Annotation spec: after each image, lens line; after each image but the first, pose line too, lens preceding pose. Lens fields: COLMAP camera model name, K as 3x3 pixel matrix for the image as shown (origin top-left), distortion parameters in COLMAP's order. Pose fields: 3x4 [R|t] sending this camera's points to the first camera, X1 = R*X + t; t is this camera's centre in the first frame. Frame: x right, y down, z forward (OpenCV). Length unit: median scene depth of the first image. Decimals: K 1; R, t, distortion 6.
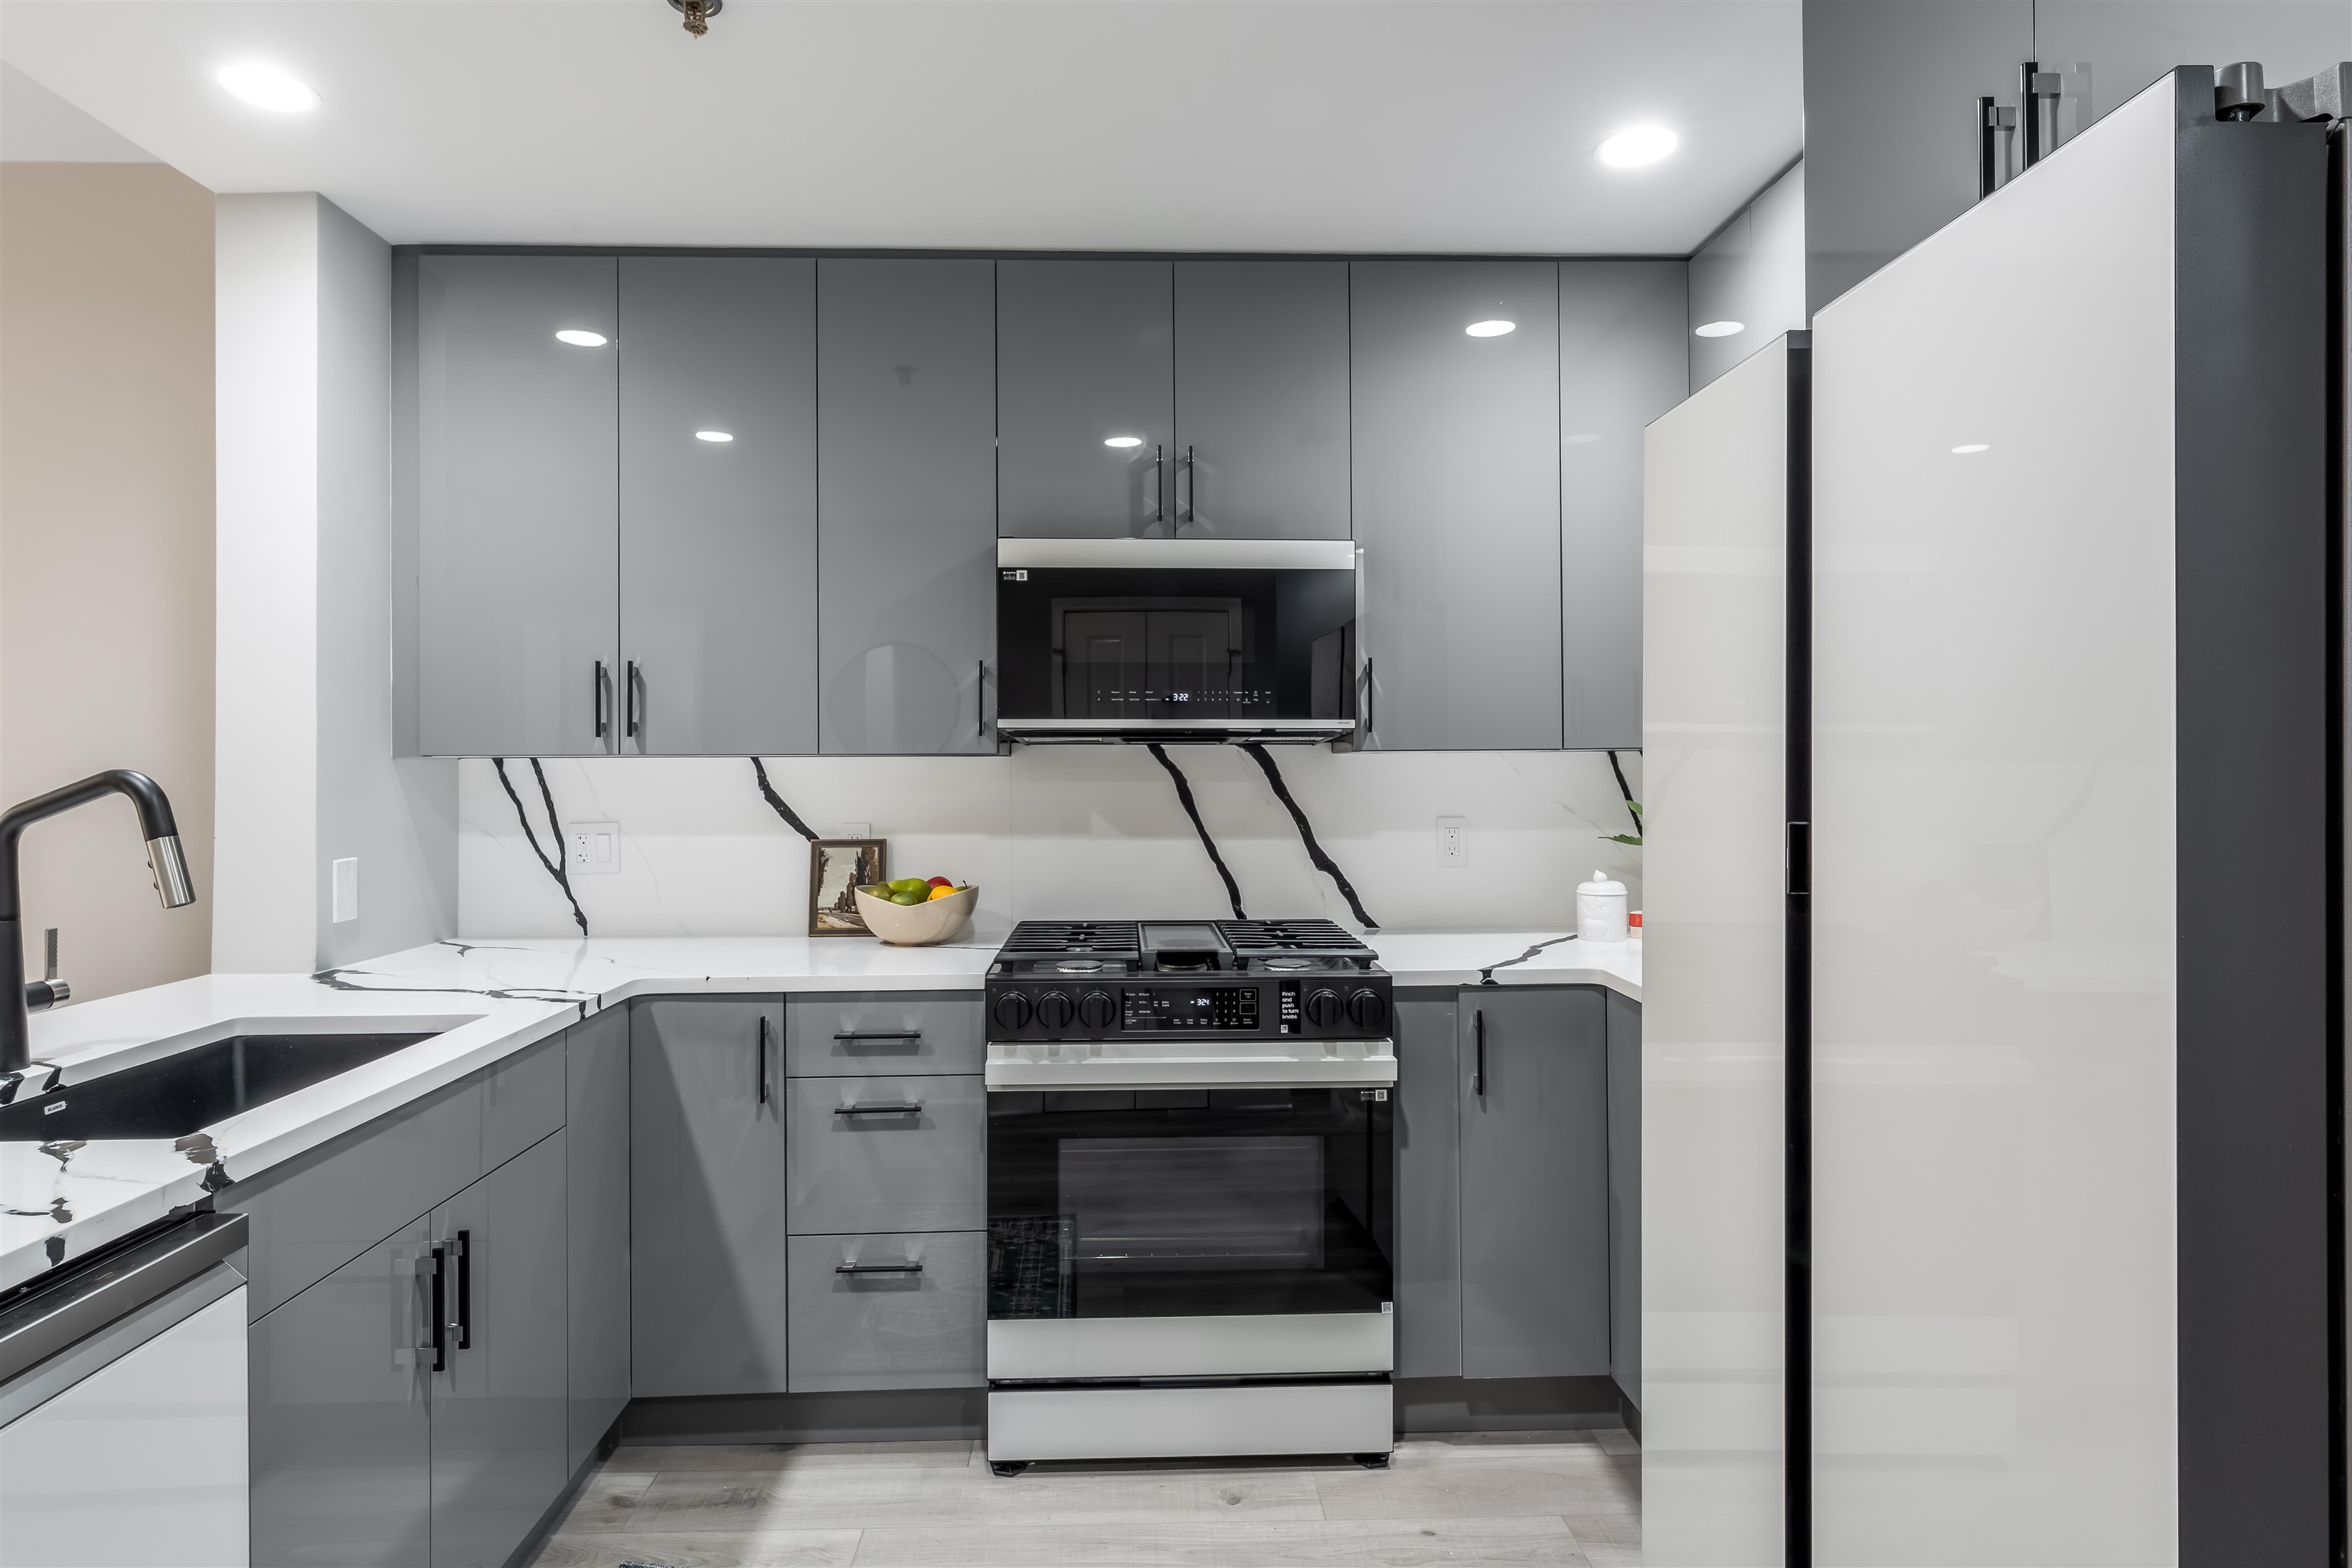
lens RADIAL K [[1287.3, 0, 1151.7], [0, 1287.3, 766.3], [0, 0, 1]] dist [-0.006223, 0.002802]
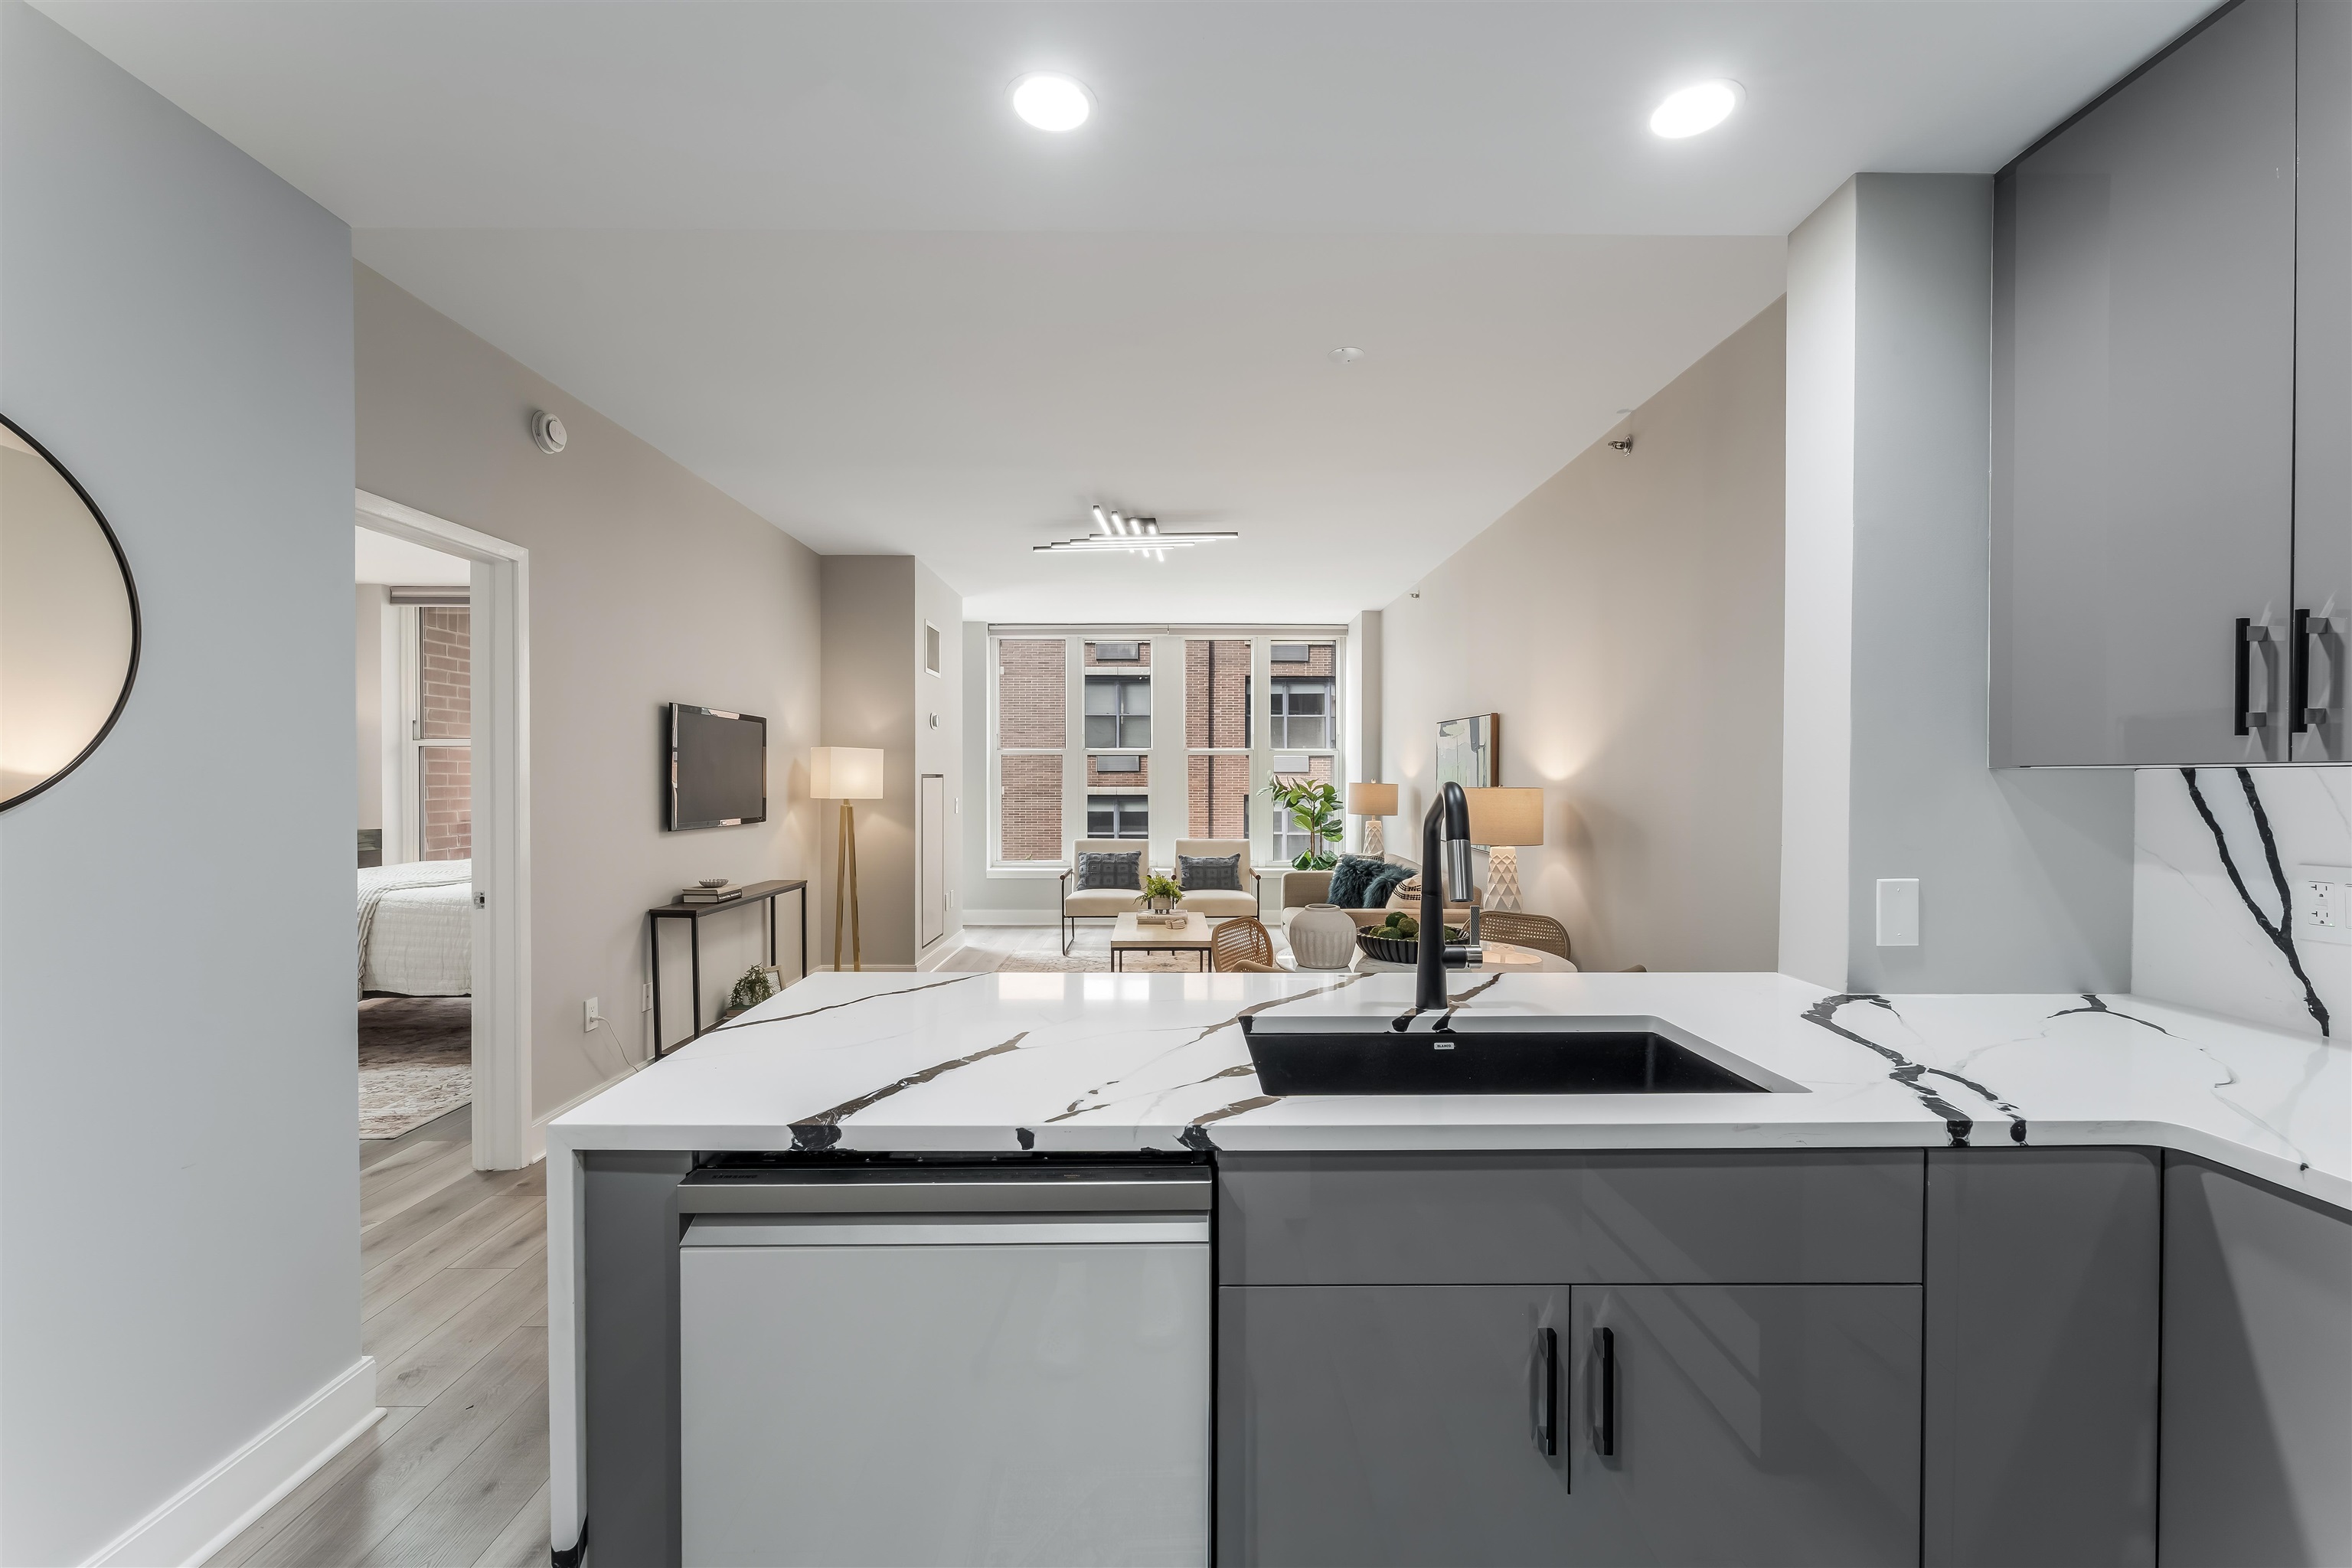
lens RADIAL K [[943.8, 0, 1185.4], [0, 943.8, 788.3], [0, 0, 1]] dist [-0.004642, 0.001060]
pose [[-0.015778, 0.013892, -0.999779, 0.053433], [0.000555, 0.999903, 0.013885, -0.002792], [0.999875, -0.000336, -0.015784, 0.467606]]
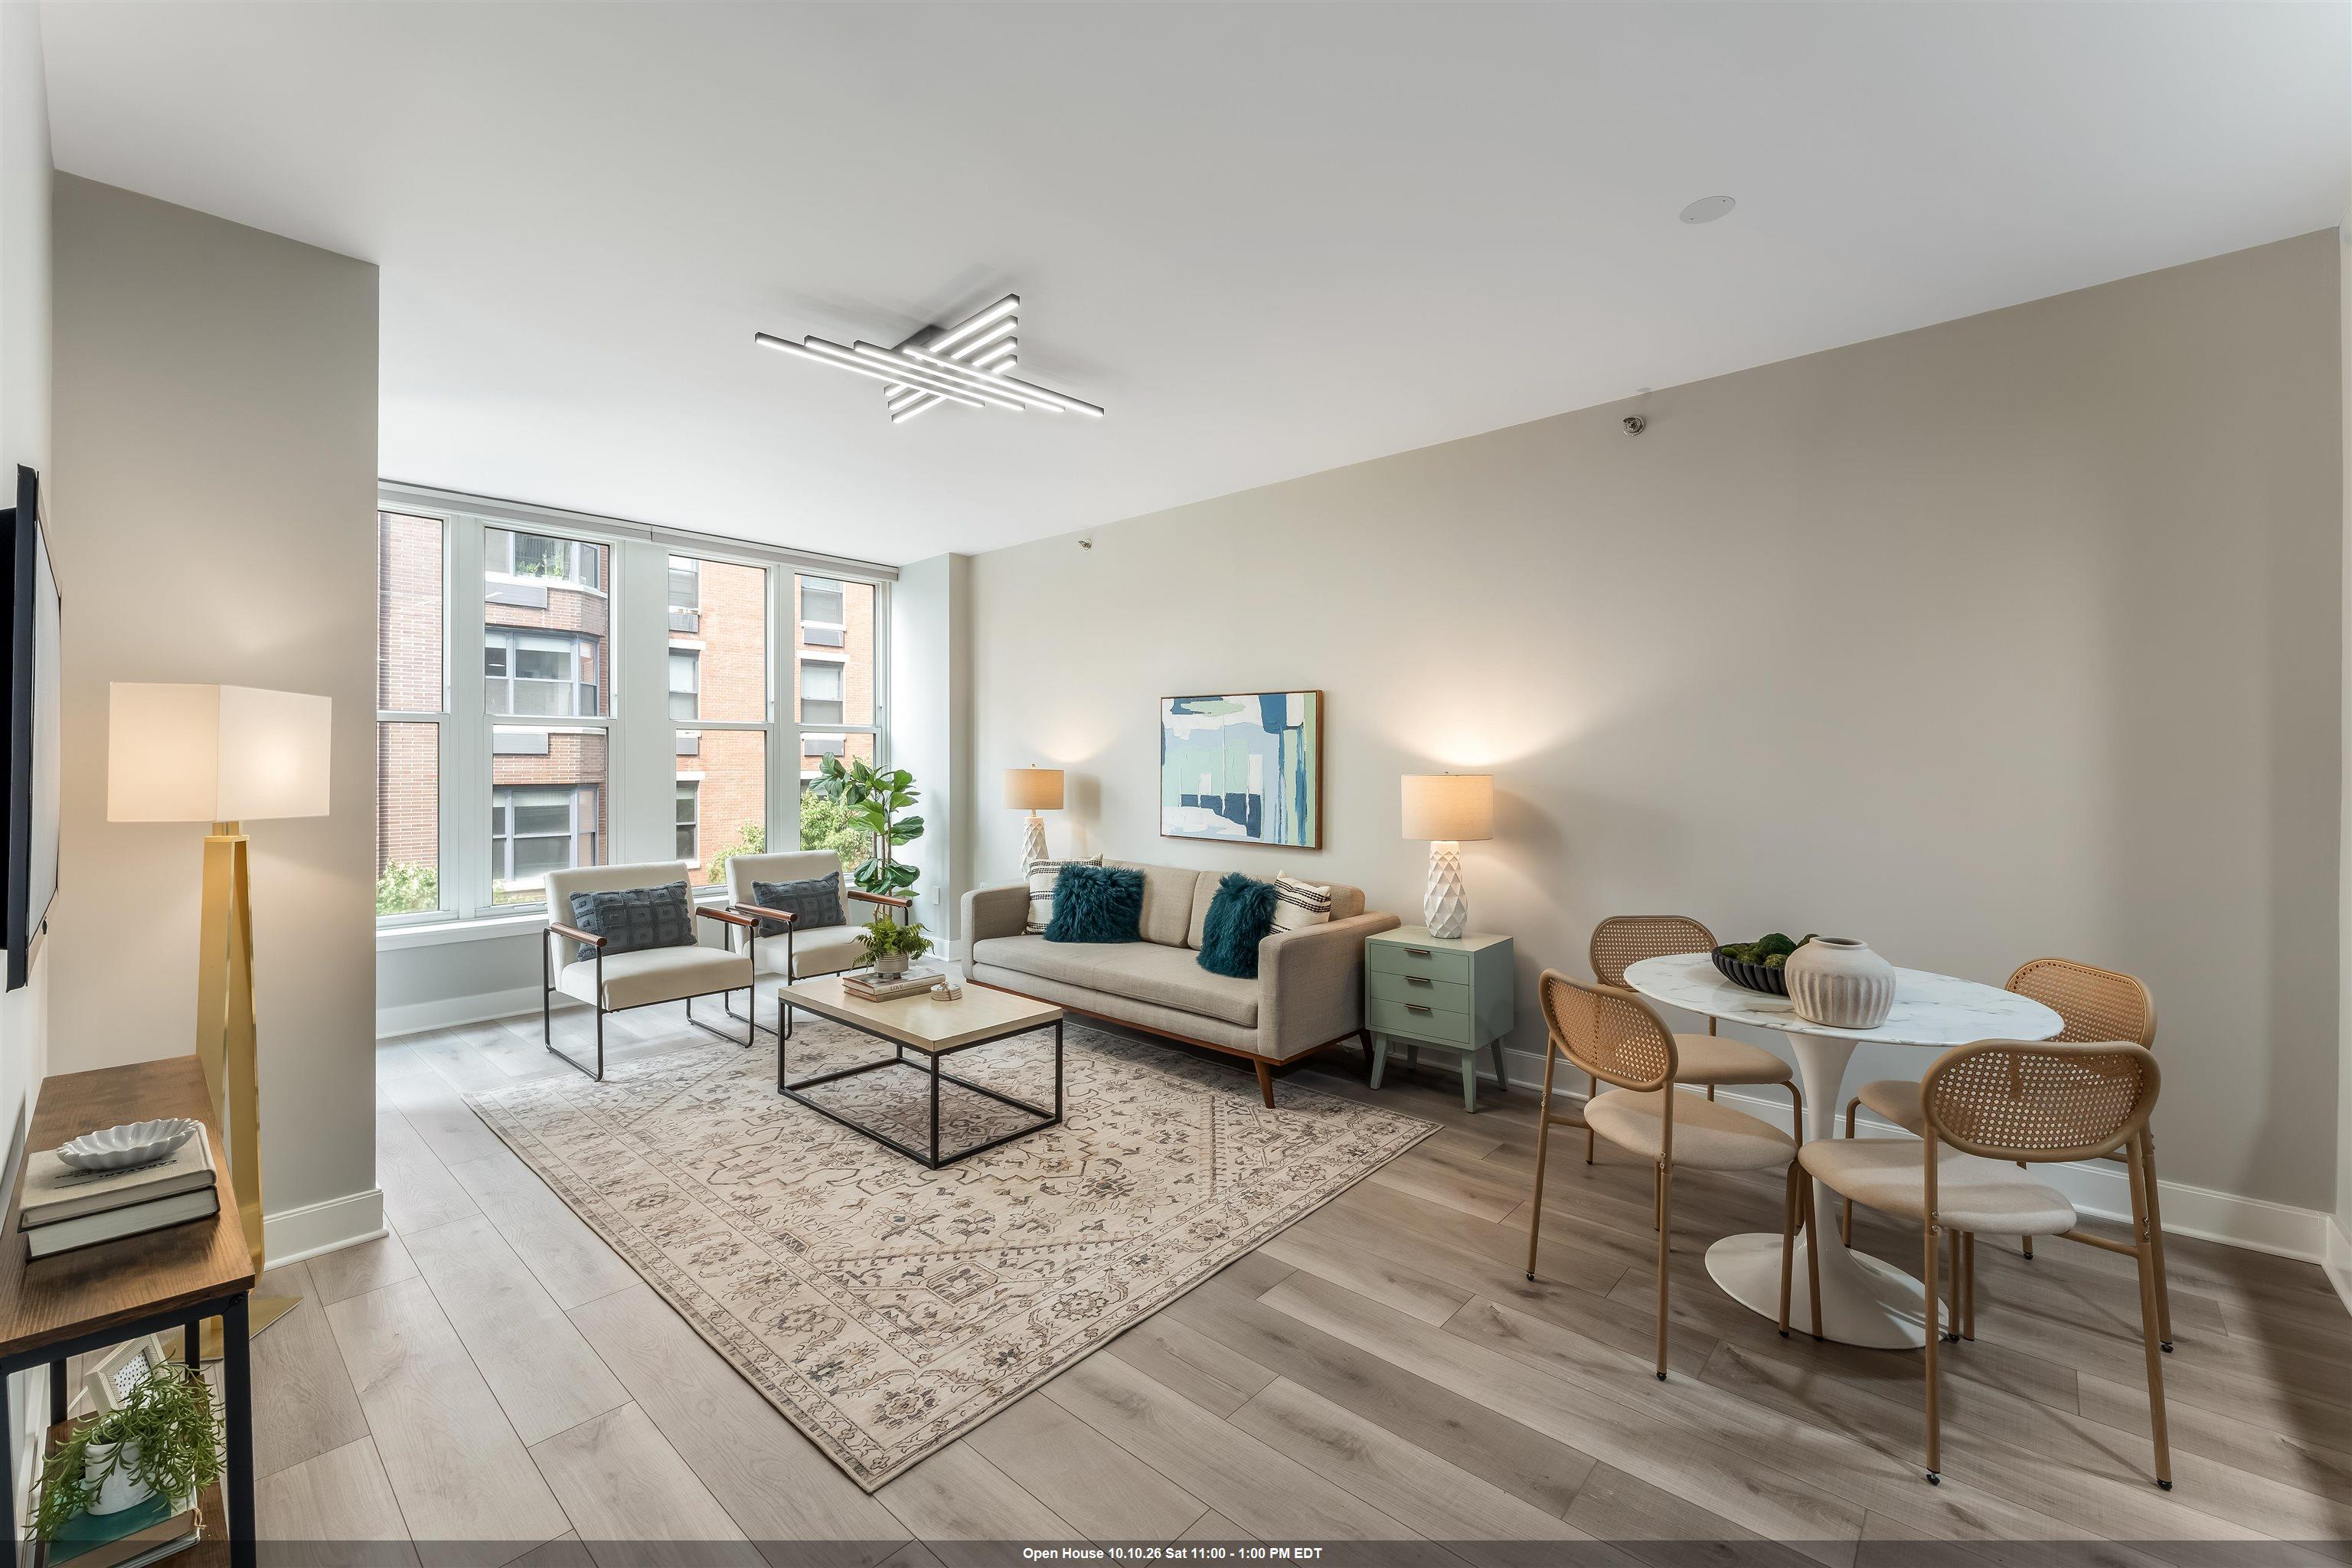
lens RADIAL K [[943.8, 0, 1184.6], [0, 943.8, 761.7], [0, 0, 1]] dist [-0.004642, 0.001060]
pose [[0.726827, 0.003797, -0.686810, -0.841303], [-0.003548, 0.999992, 0.001775, -0.002502], [0.686811, 0.001147, 0.726835, -0.310276]]
